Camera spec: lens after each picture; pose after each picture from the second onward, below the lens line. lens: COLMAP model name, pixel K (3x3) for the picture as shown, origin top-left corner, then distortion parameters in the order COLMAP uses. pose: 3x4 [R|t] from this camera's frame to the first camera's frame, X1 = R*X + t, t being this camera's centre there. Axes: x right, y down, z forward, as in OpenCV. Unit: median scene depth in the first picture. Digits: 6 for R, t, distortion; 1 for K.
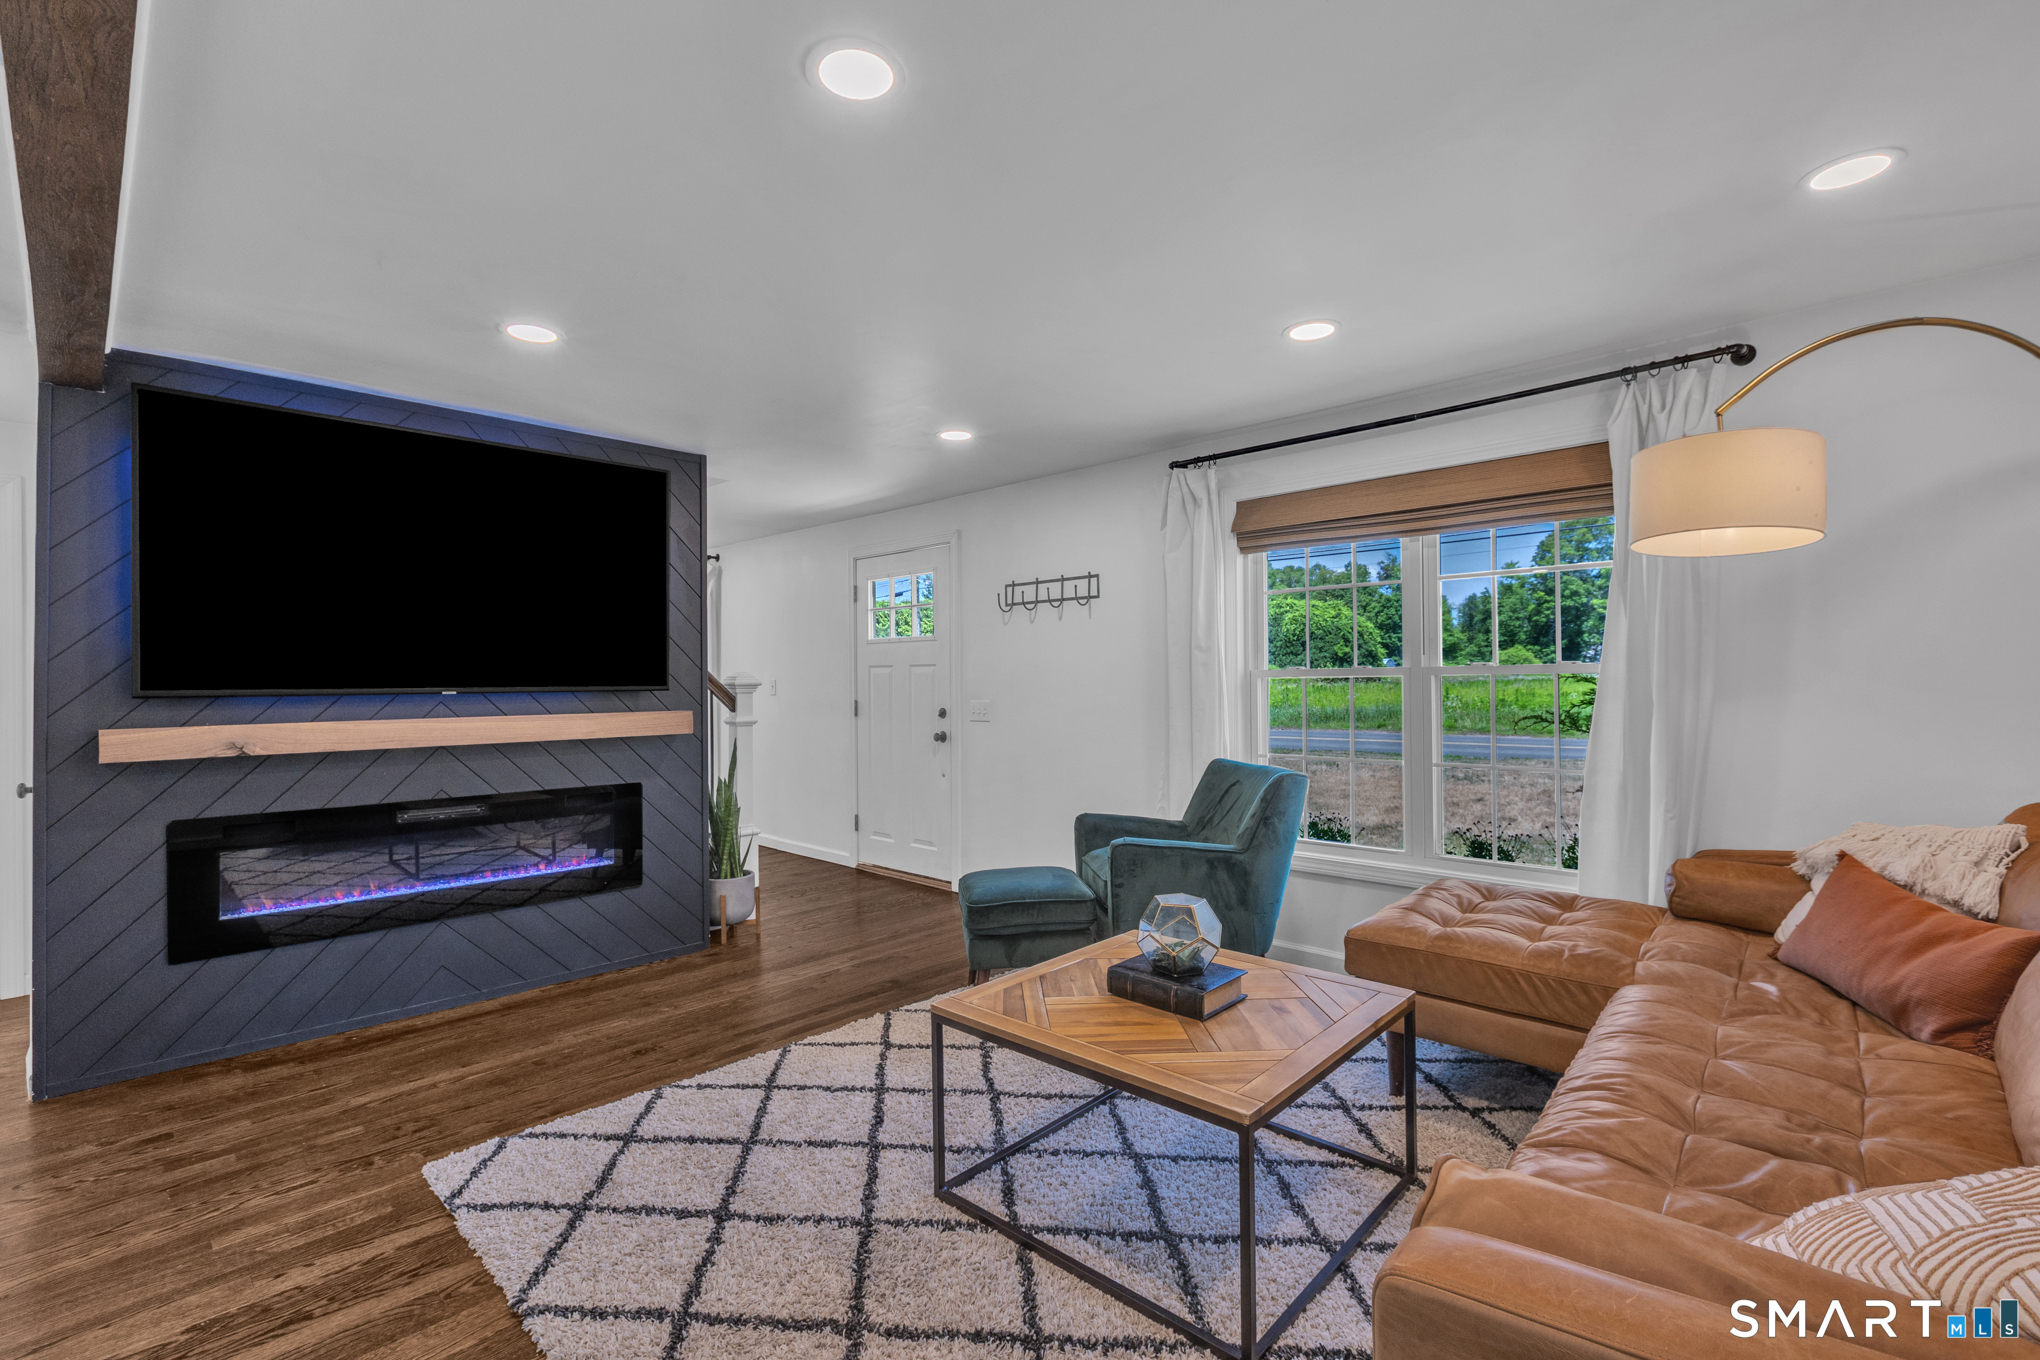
lens RADIAL K [[925.2, 0, 1024.8], [0, 925.2, 679.3], [0, 0, 1]] dist [0.000243, -0.000069]
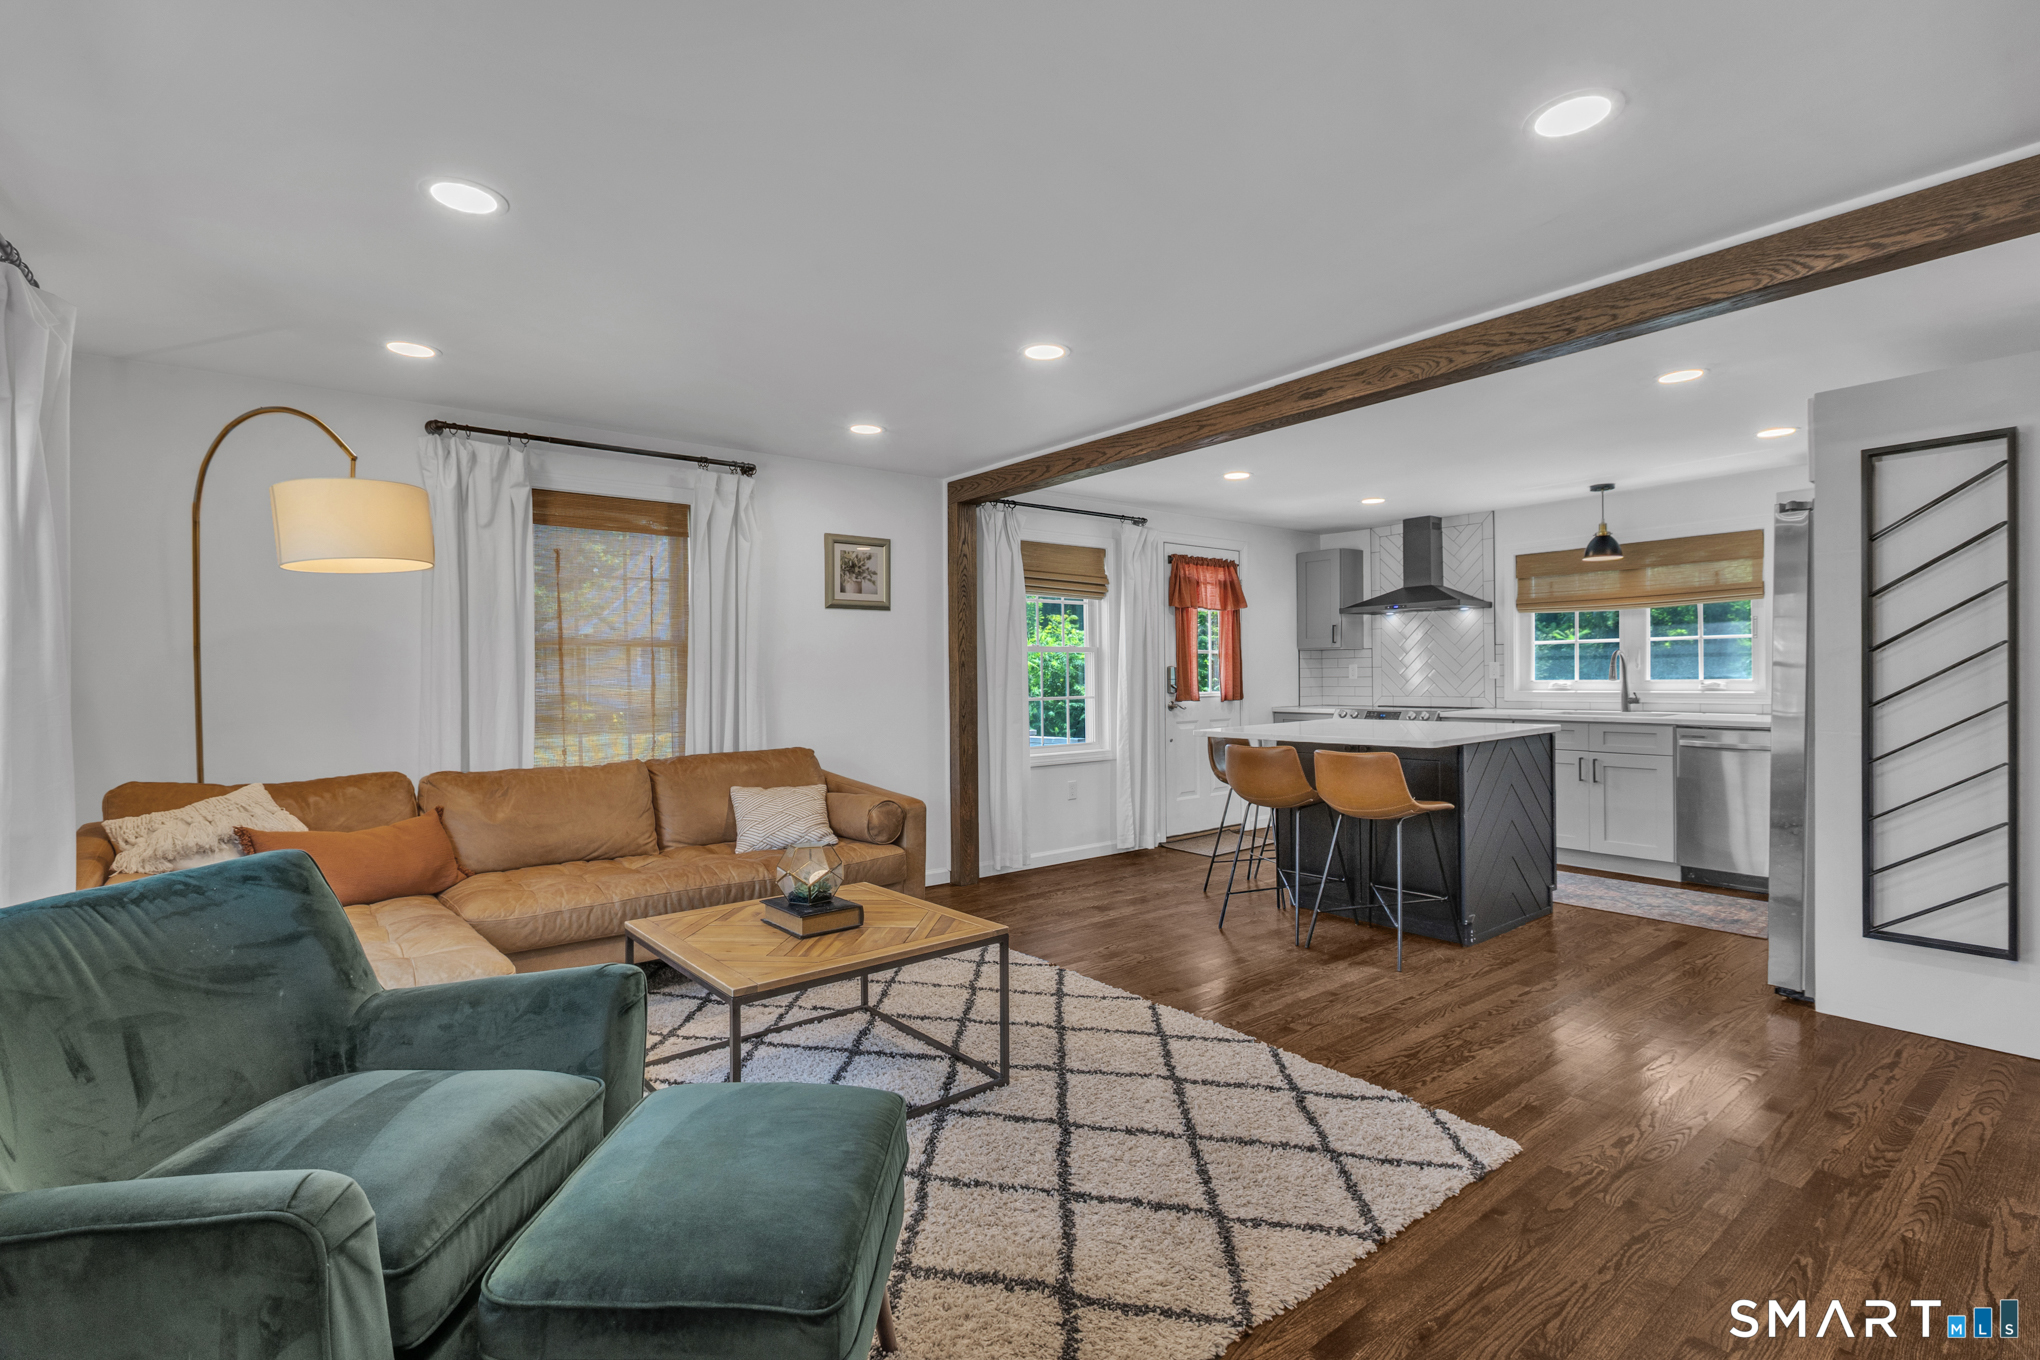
lens RADIAL K [[925.2, 0, 1015.4], [0, 925.2, 683.3], [0, 0, 1]] dist [0.000243, -0.000069]
pose [[-0.988584, 0.017194, 0.149686, -0.308305], [0.016651, 0.999849, -0.004875, 0.036748], [-0.149747, -0.002326, -0.988722, 2.288096]]
